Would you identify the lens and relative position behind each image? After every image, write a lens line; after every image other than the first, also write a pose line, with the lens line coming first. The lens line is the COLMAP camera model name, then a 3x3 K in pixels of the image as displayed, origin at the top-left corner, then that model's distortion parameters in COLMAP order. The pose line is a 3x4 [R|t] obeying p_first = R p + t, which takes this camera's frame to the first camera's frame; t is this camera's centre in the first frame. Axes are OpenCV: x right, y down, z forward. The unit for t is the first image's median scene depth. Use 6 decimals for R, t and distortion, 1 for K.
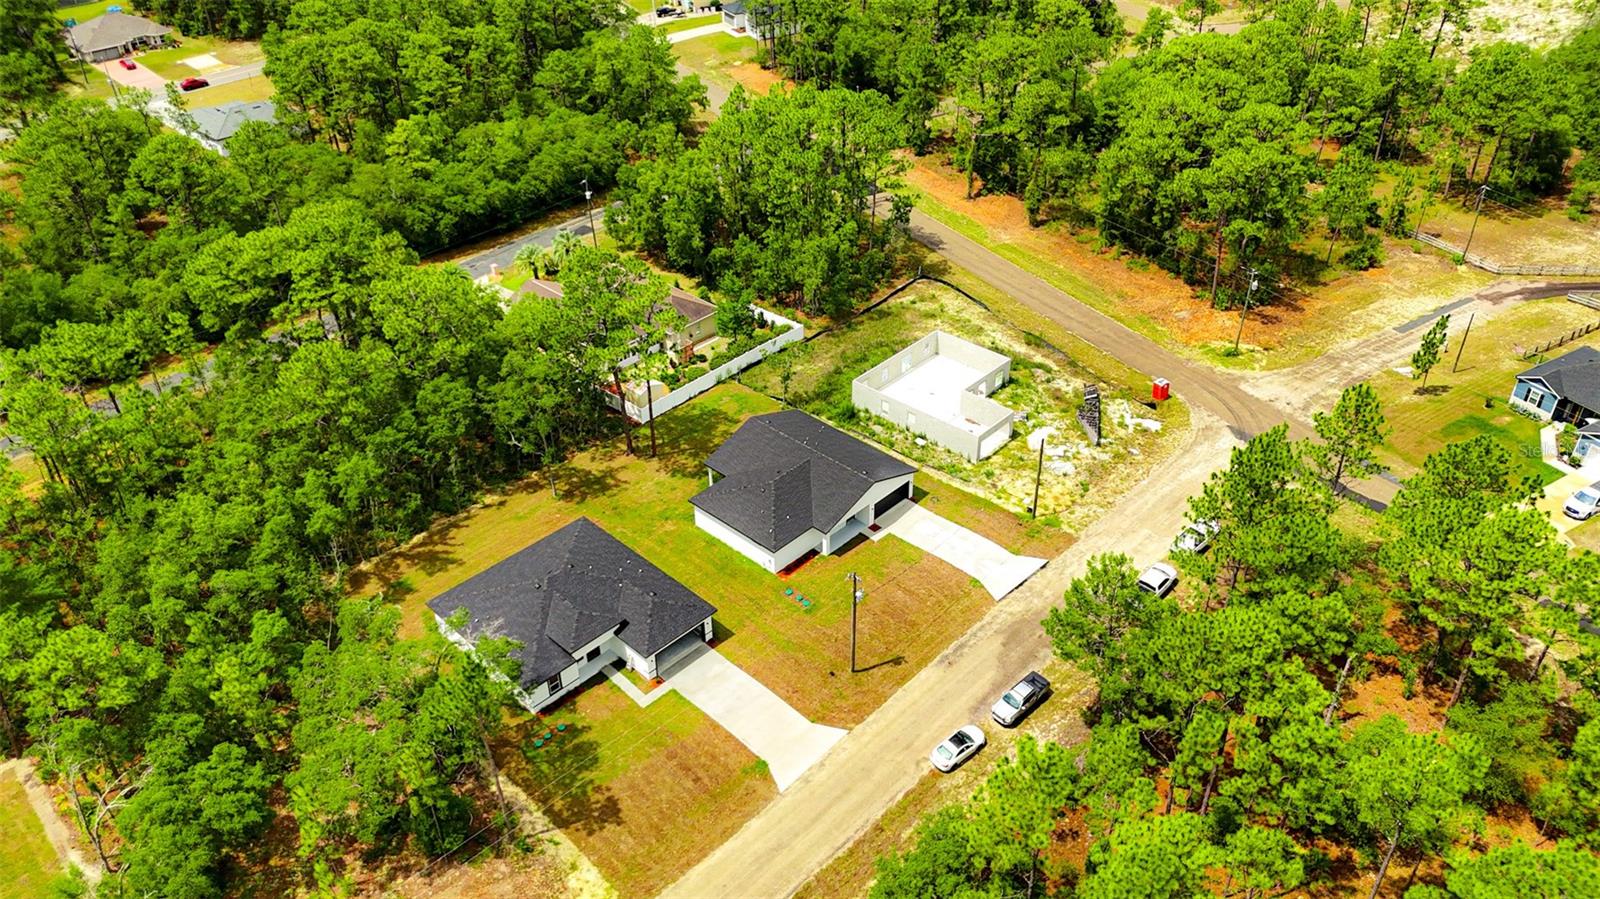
lens RADIAL K [[1182.4, 0, 802.2], [0, 1182.4, 449.9], [0, 0, 1]] dist [0.061614, -0.069888]
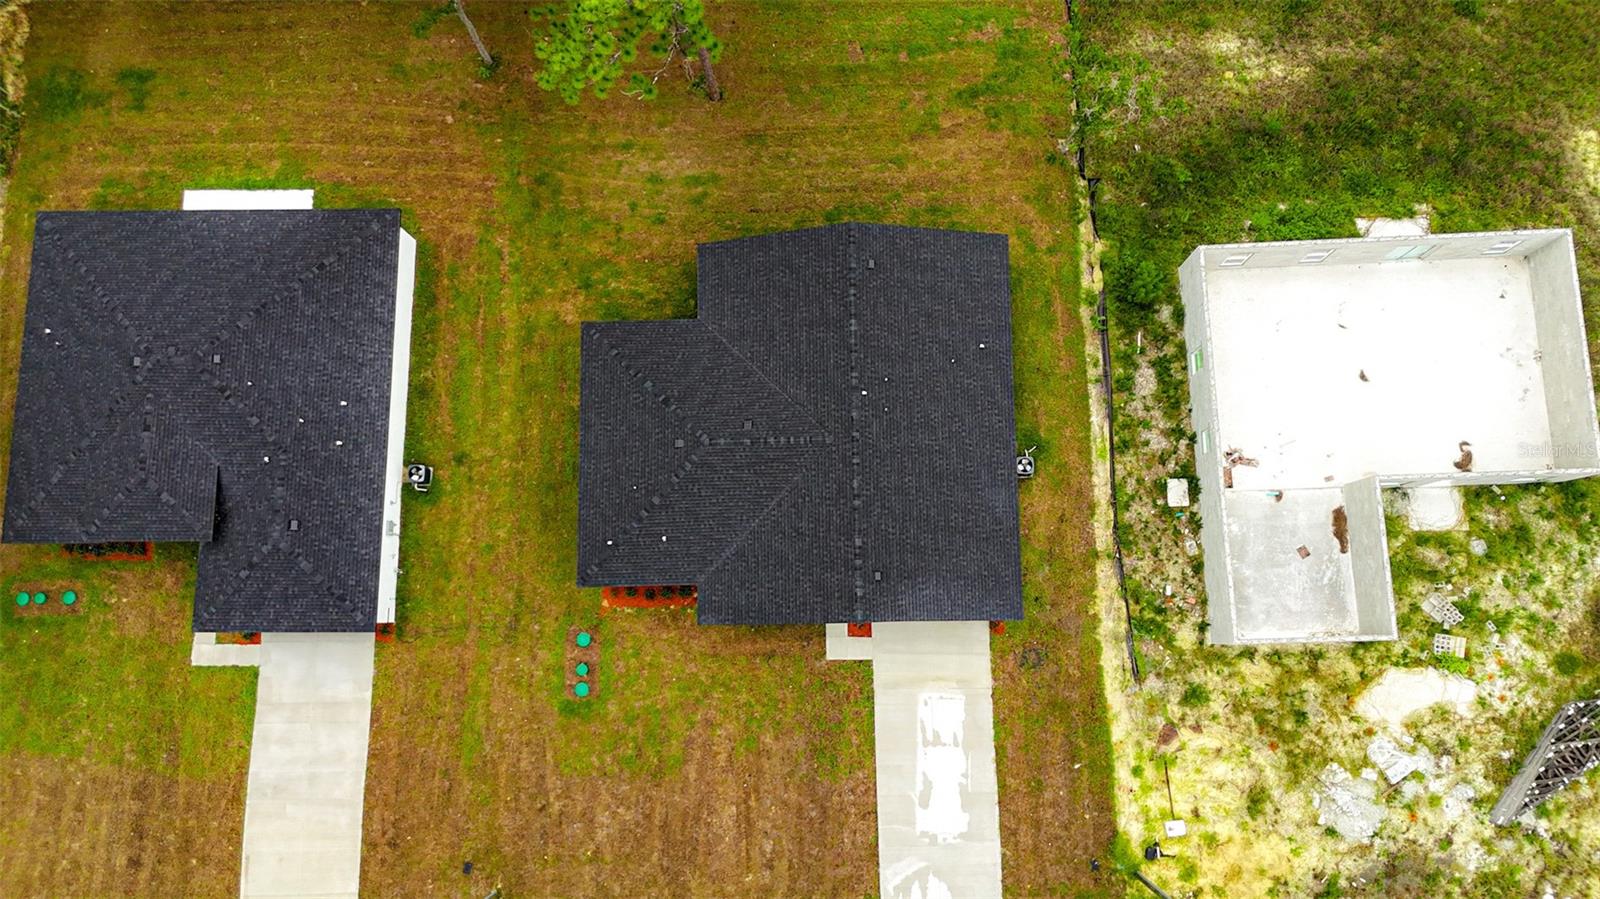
lens RADIAL K [[1182.4, 0, 800.9], [0, 1182.4, 443.2], [0, 0, 1]] dist [0.061614, -0.069888]
pose [[0.696285, 0.706046, -0.129175, 0.050056], [-0.376619, 0.512586, 0.771630, -0.291294], [0.611019, -0.488625, 0.622817, 0.673485]]
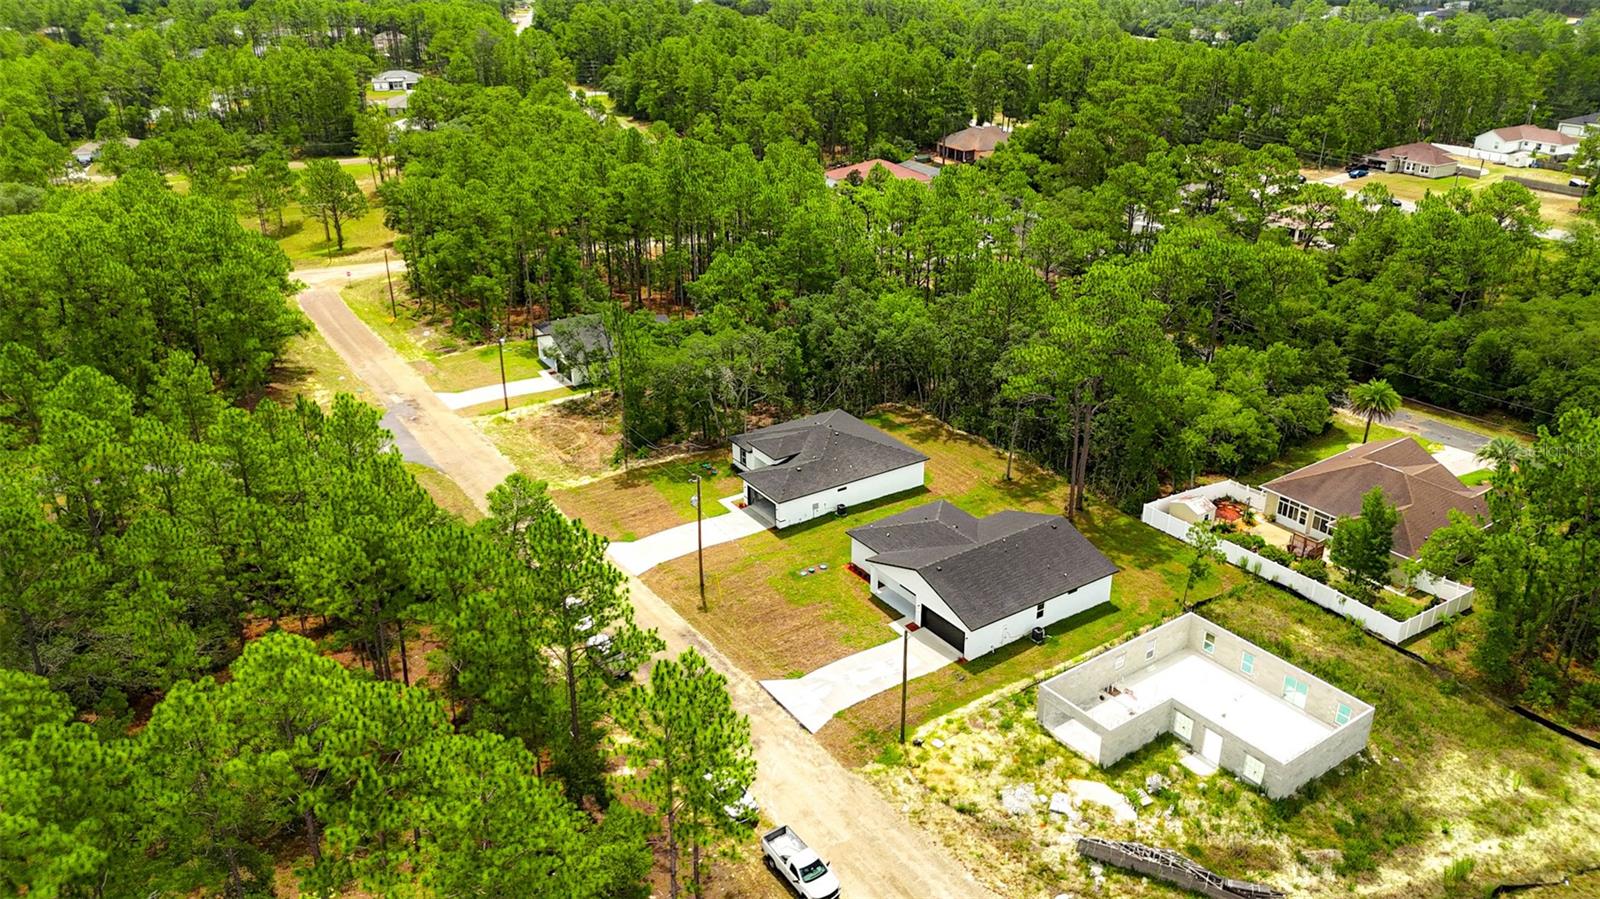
lens RADIAL K [[1182.4, 0, 799.9], [0, 1182.4, 434.3], [0, 0, 1]] dist [0.061614, -0.069888]
pose [[-0.214045, 0.397073, -0.892479, 0.731106], [-0.547400, 0.707958, 0.446262, -0.344446], [0.809036, 0.584062, 0.065823, 0.727664]]
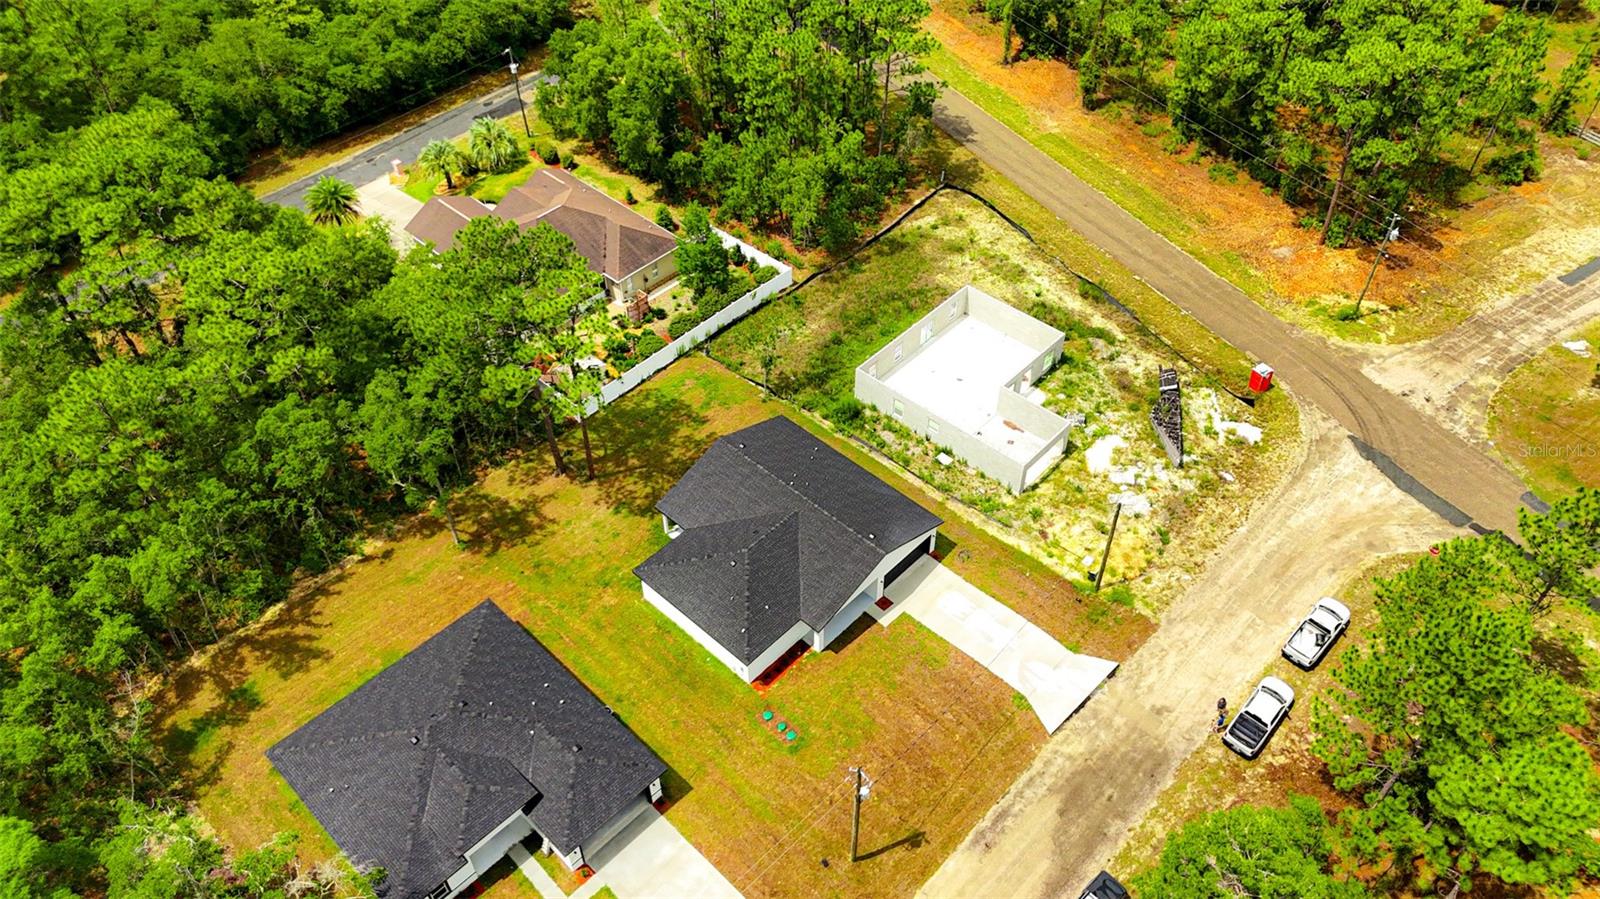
lens RADIAL K [[1182.4, 0, 801.4], [0, 1182.4, 448.5], [0, 0, 1]] dist [0.061614, -0.069888]
pose [[0.999972, 0.005458, 0.005072, 0.004404], [-0.006297, 0.982934, 0.183850, -0.153817], [-0.003982, -0.183877, 0.982941, 0.259563]]
